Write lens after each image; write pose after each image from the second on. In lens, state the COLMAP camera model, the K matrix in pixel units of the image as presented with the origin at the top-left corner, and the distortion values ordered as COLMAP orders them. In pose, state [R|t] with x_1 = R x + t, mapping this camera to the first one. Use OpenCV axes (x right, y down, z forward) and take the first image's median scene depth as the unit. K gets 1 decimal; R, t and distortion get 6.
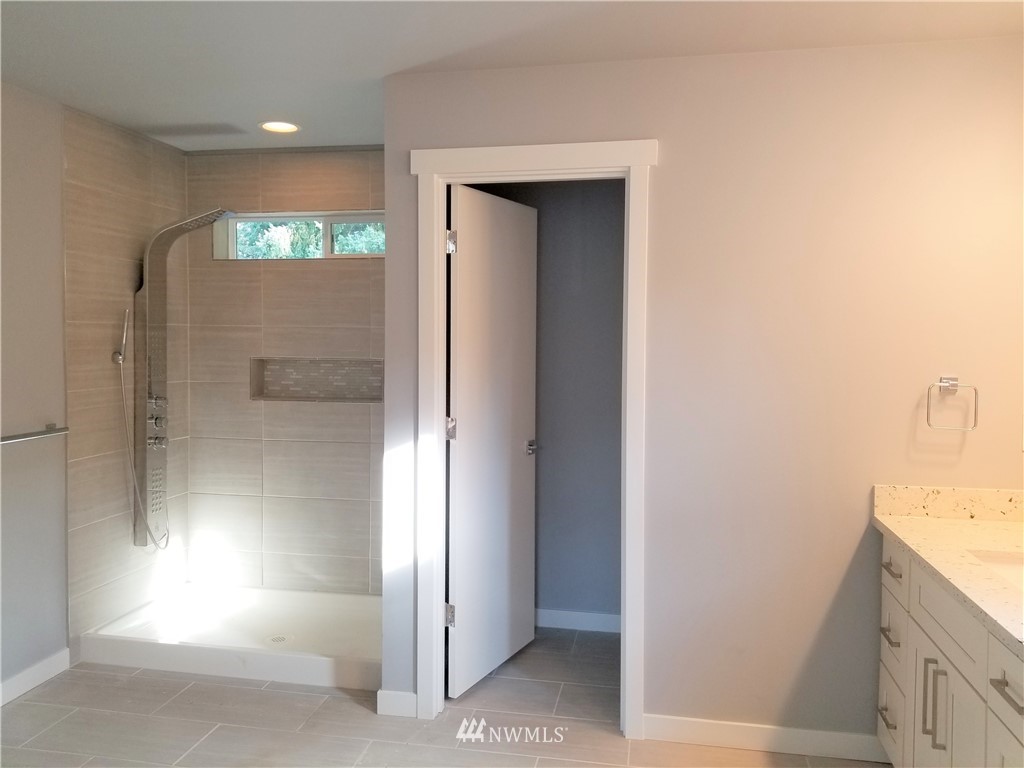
lens RADIAL K [[788.2, 0, 495.7], [0, 788.2, 362.7], [0, 0, 1]] dist [0.116048, -0.226768]
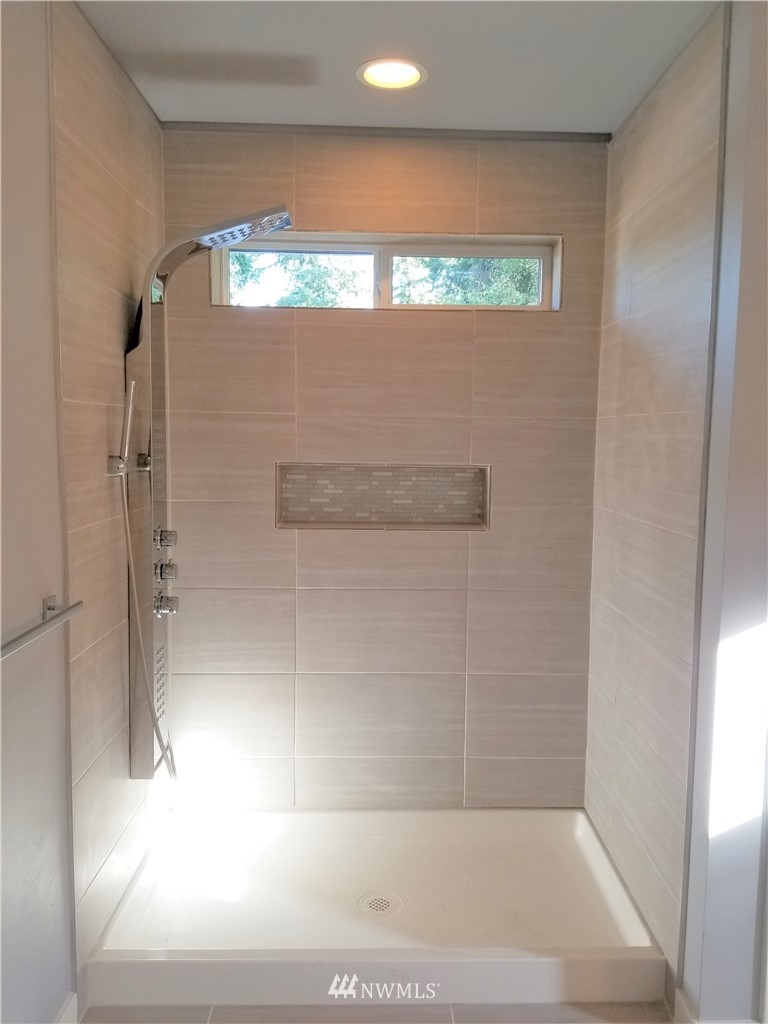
lens RADIAL K [[788.2, 0, 403.5], [0, 788.2, 509.4], [0, 0, 1]] dist [0.116048, -0.226768]
pose [[0.974260, -0.015846, 0.224871, -0.350911], [0.000356, 0.997633, 0.068756, -0.012855], [-0.225428, -0.066906, 0.971960, 0.352213]]
